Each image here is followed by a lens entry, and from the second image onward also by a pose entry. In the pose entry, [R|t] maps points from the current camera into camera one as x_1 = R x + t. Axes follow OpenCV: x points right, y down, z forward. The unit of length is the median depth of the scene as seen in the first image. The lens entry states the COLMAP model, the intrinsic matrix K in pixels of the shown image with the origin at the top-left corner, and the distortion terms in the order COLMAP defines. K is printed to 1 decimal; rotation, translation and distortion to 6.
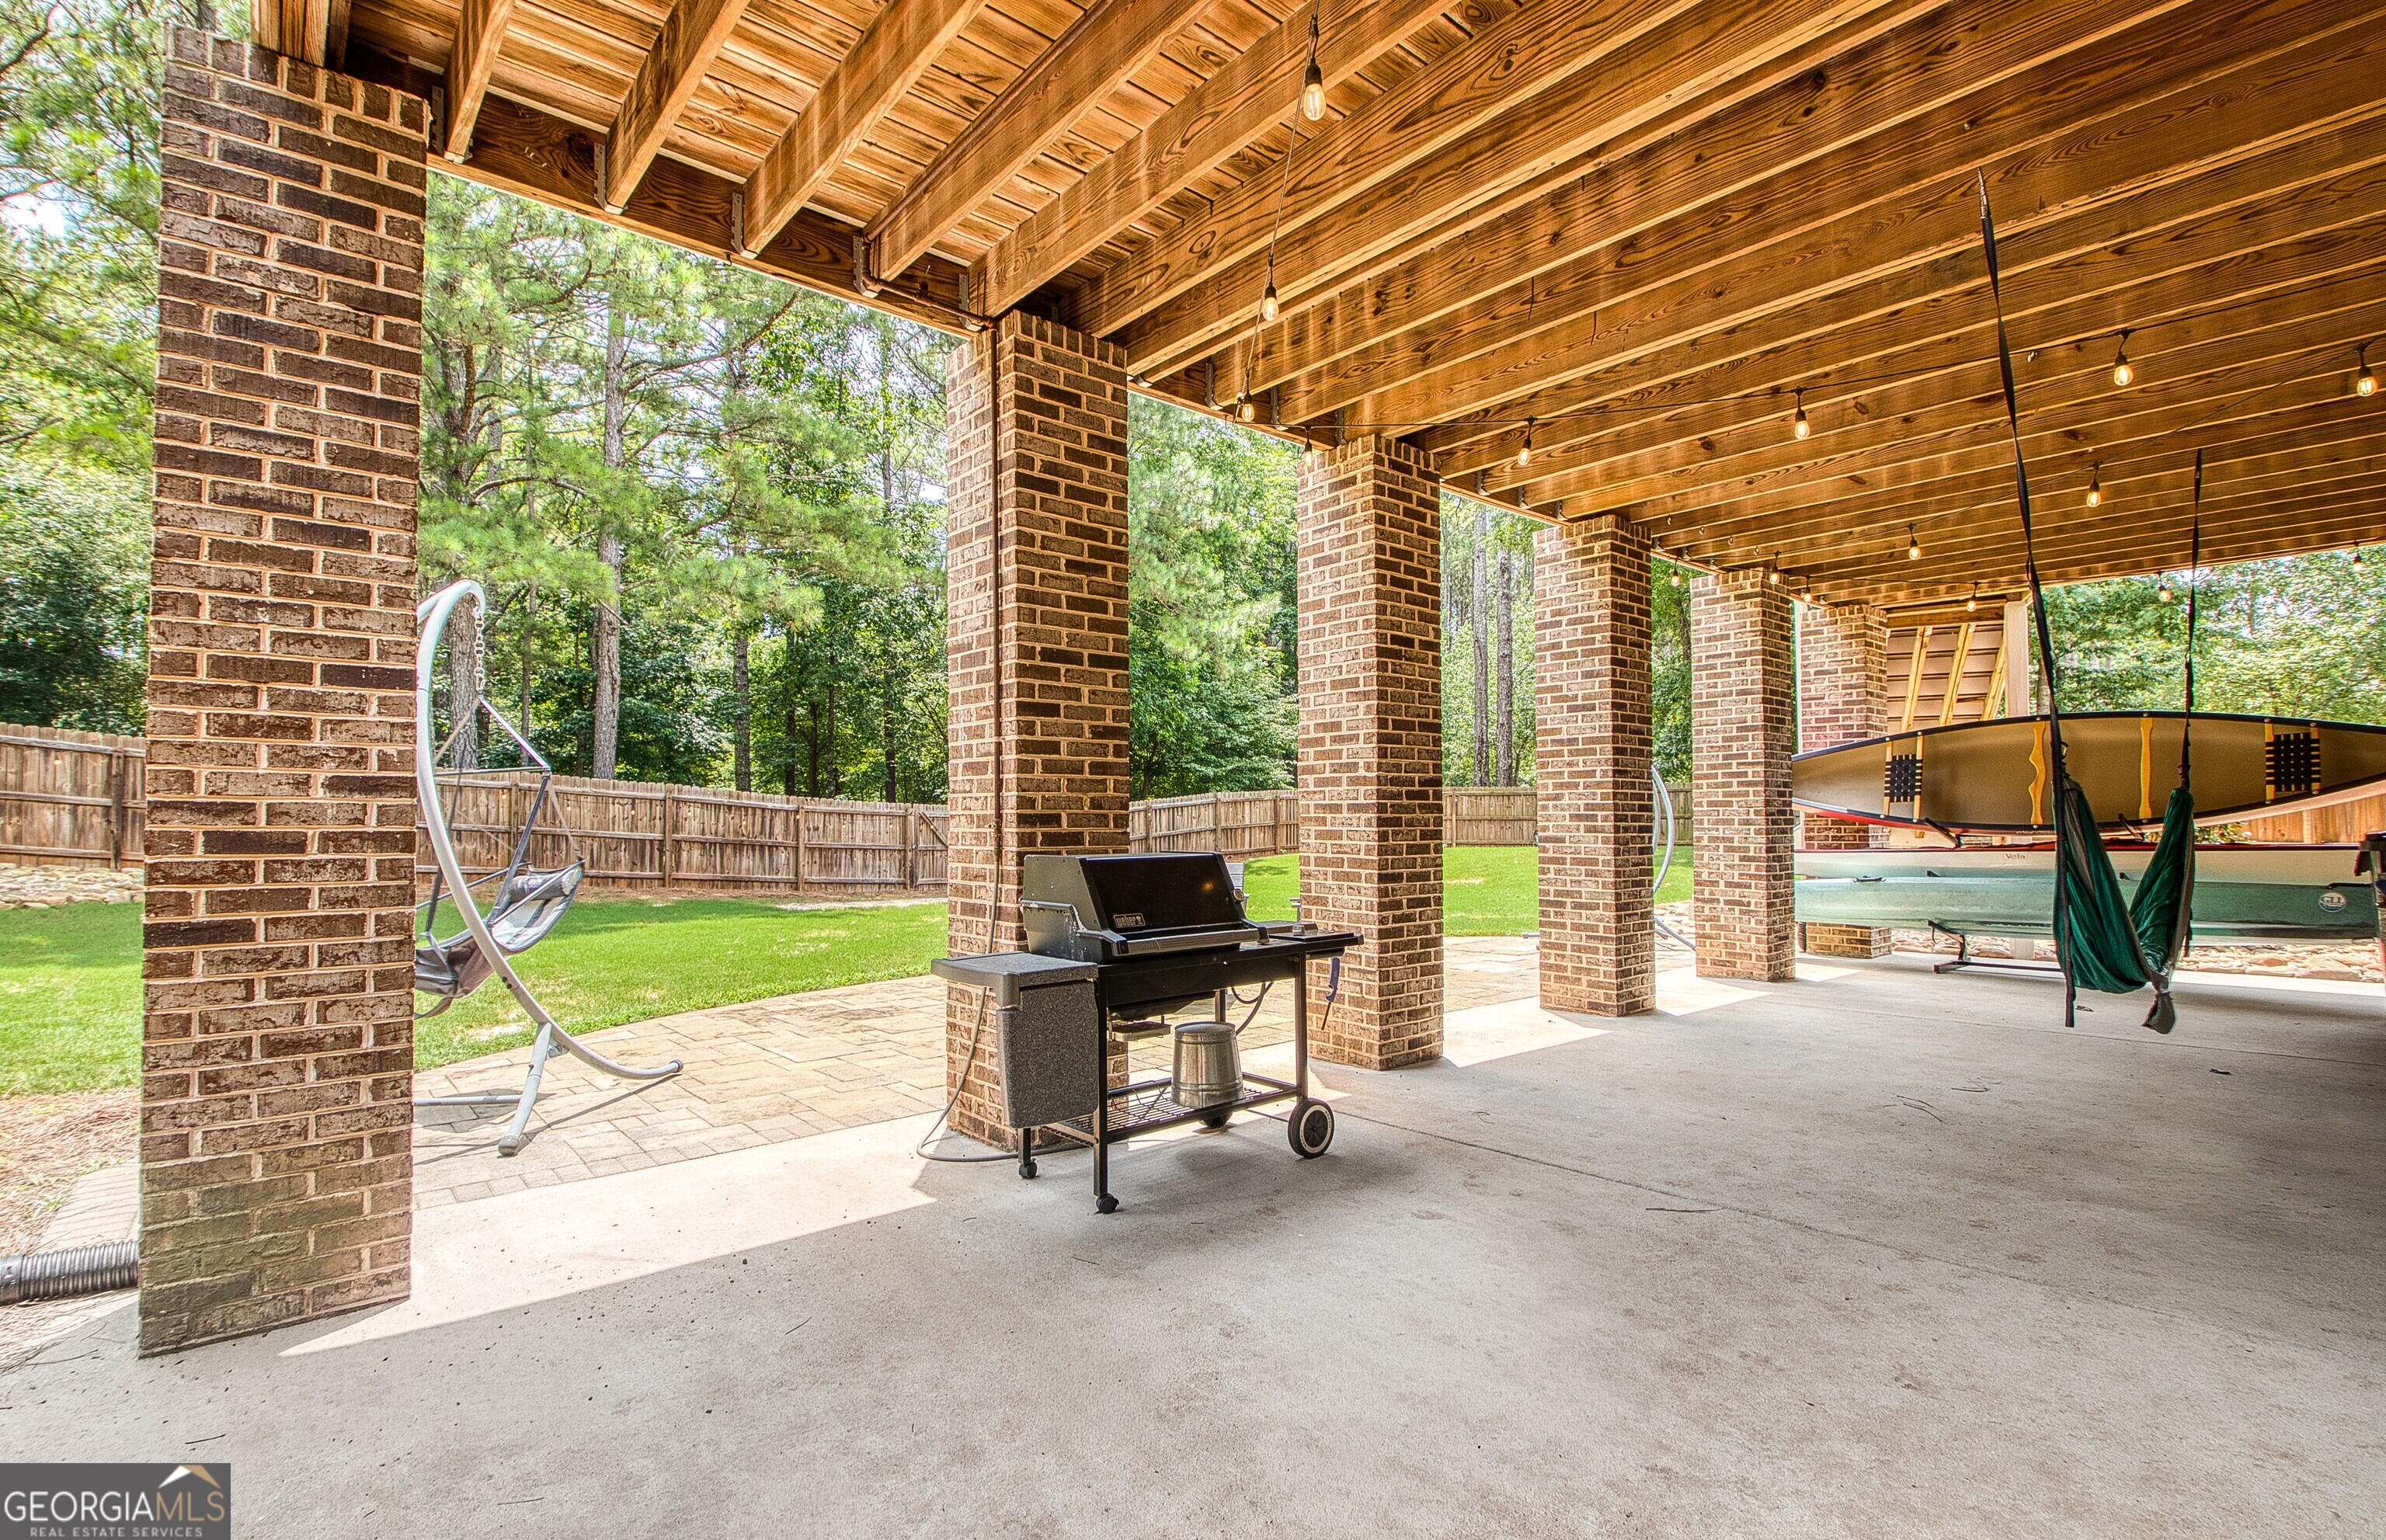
lens RADIAL K [[1108.3, 0, 1193.0], [0, 1108.3, 770.0], [0, 0, 1]] dist [0.001528, 0.000106]
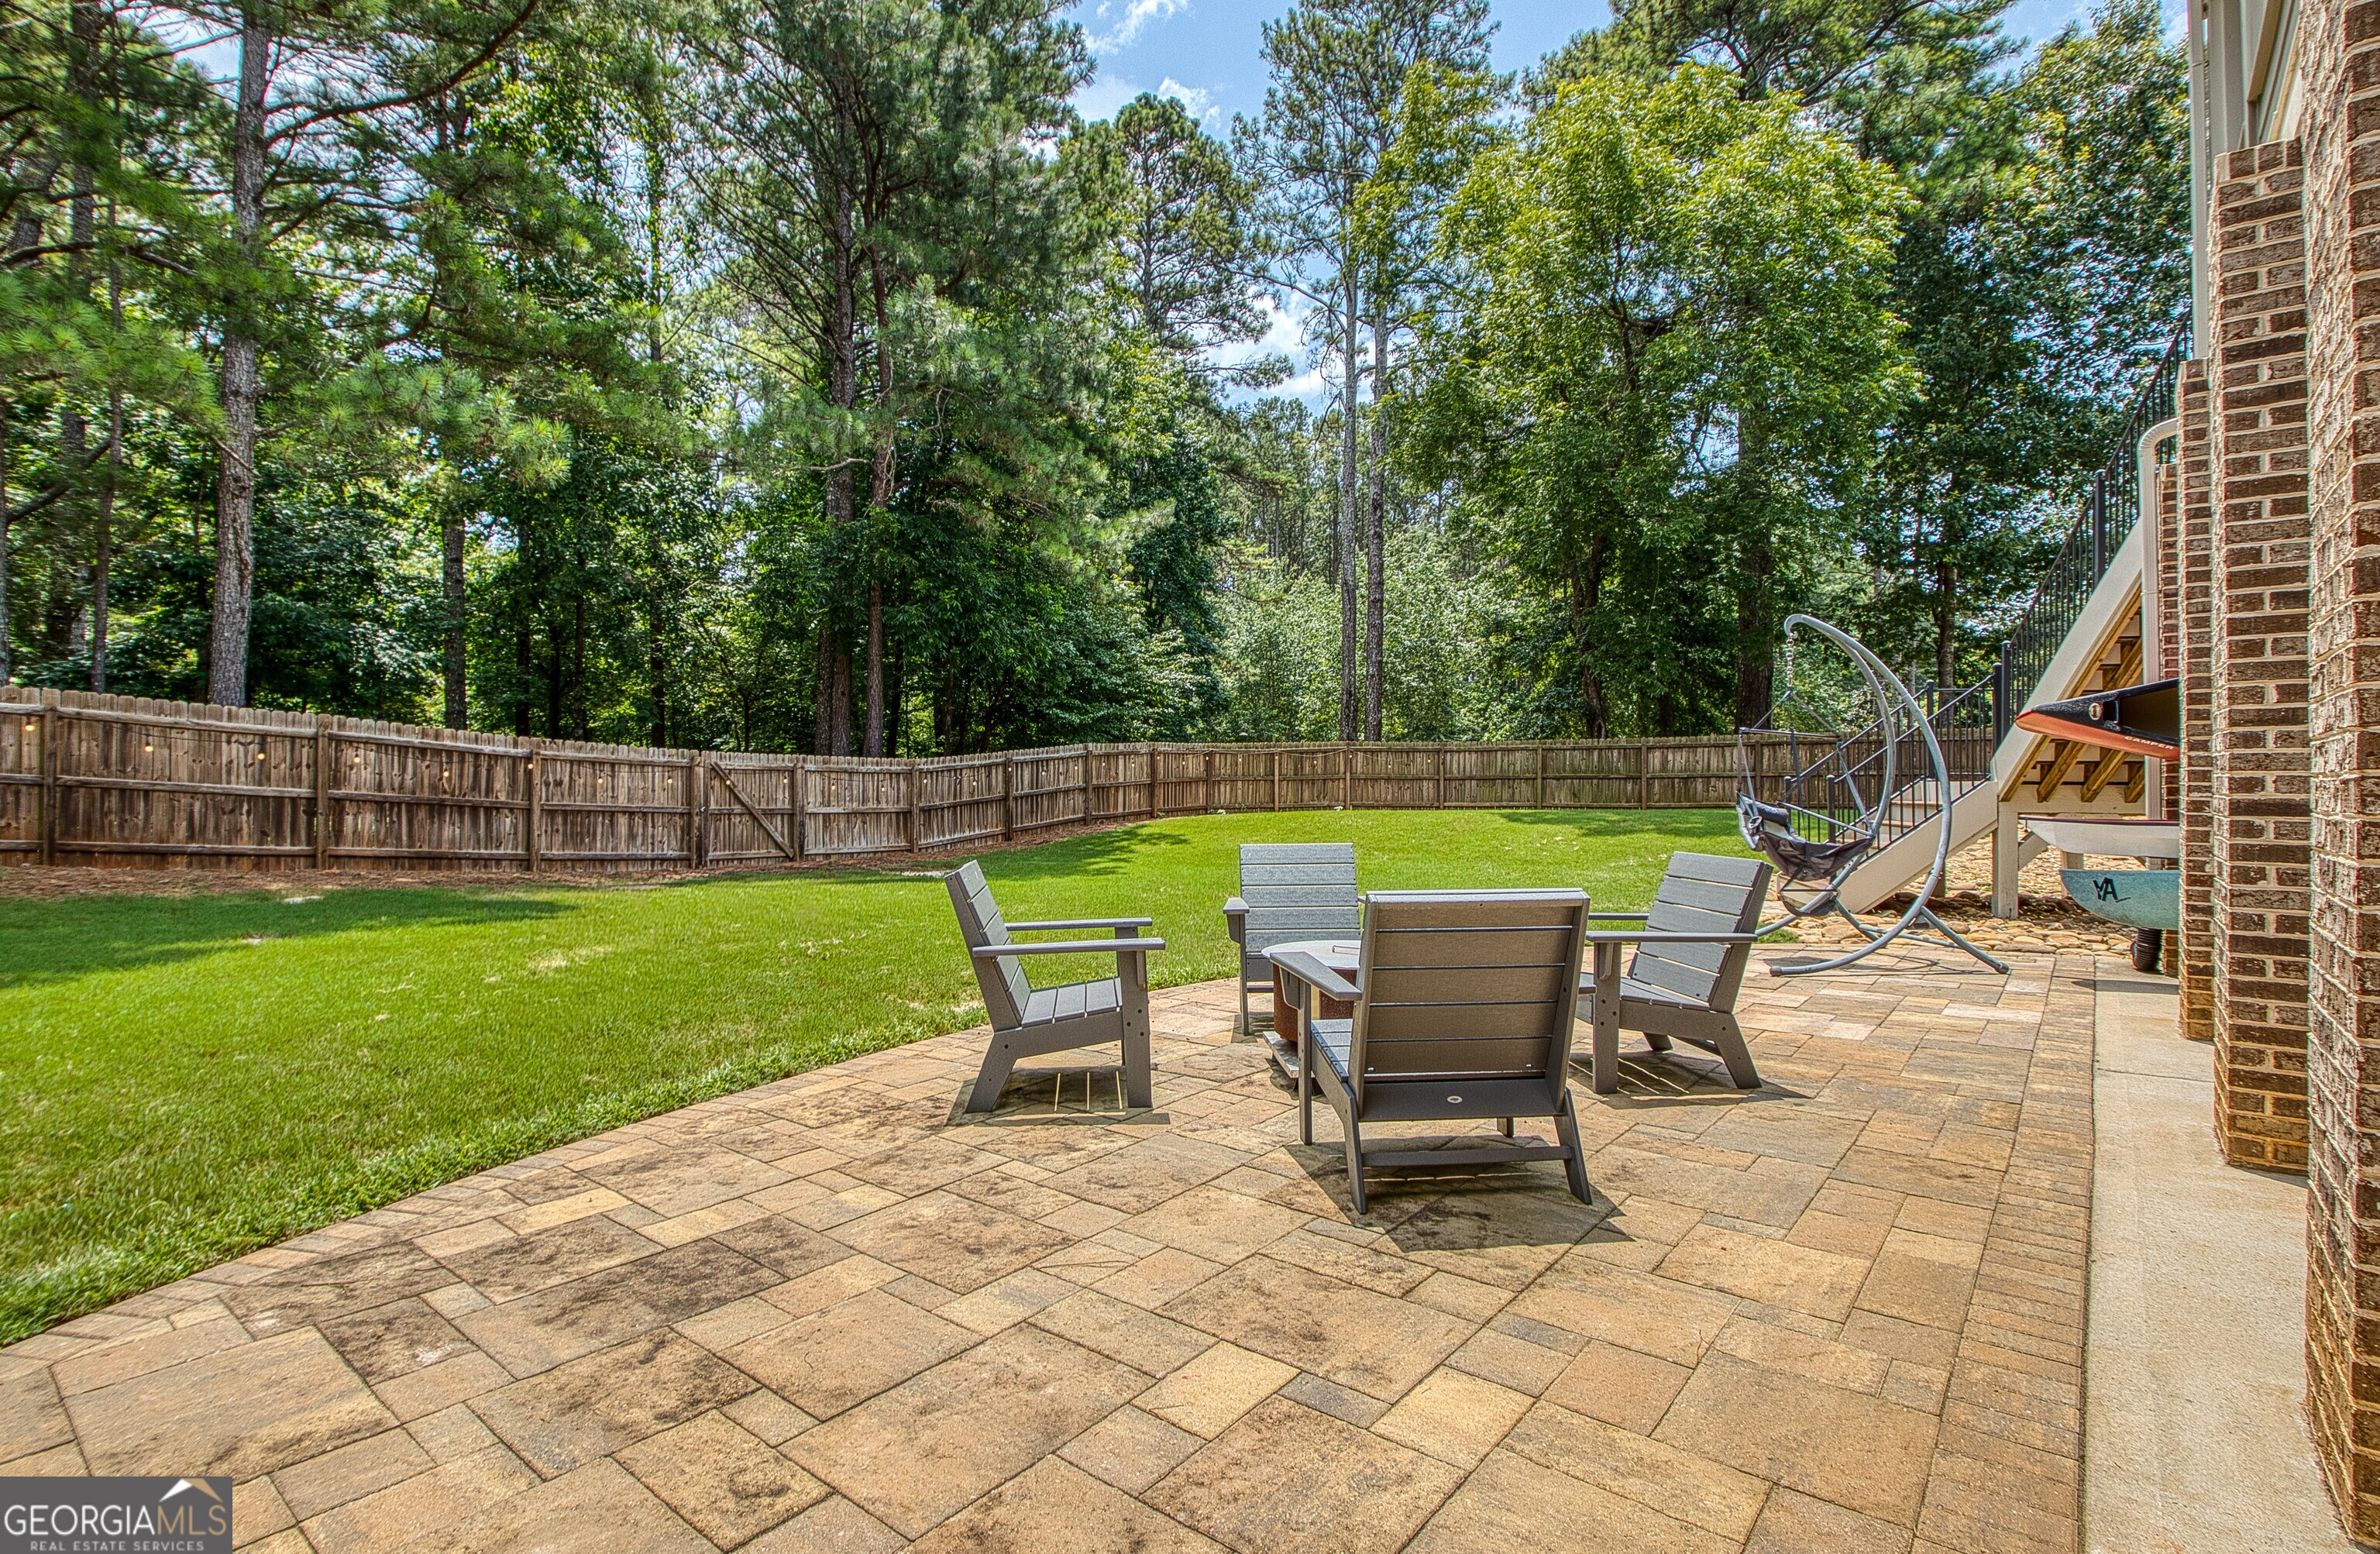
lens RADIAL K [[1132.2, 0, 1192.0], [0, 1132.2, 766.9], [0, 0, 1]] dist [0.000011, -0.016424]
pose [[0.983307, 0.009935, 0.181682, -0.071387], [-0.015947, 0.999372, 0.031658, 0.012841], [-0.181253, -0.034026, 0.982848, 0.211567]]
